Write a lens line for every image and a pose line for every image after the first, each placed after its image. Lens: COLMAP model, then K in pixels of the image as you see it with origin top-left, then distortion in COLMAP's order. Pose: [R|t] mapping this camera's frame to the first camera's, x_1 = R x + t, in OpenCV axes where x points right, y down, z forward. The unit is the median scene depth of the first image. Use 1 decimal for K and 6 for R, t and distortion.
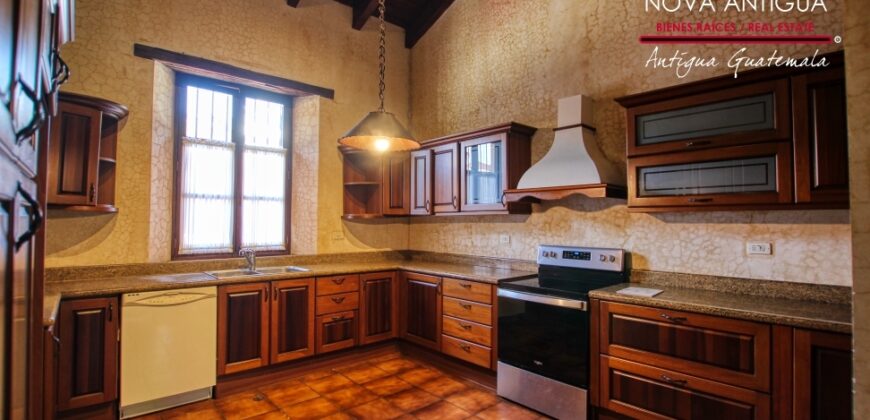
lens RADIAL K [[405.0, 0, 433.2], [0, 405.0, 209.6], [0, 0, 1]] dist [-0.035043, 0.006601]
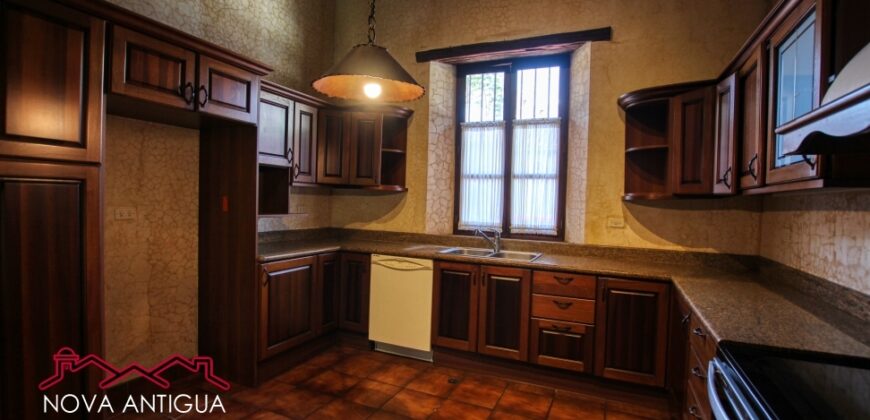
lens RADIAL K [[405.0, 0, 443.7], [0, 405.0, 209.4], [0, 0, 1]] dist [-0.035043, 0.006601]
pose [[0.411794, 0.029266, -0.910807, 0.375299], [0.001553, 0.999460, 0.032817, 0.018674], [0.911276, -0.014928, 0.411527, 0.498435]]
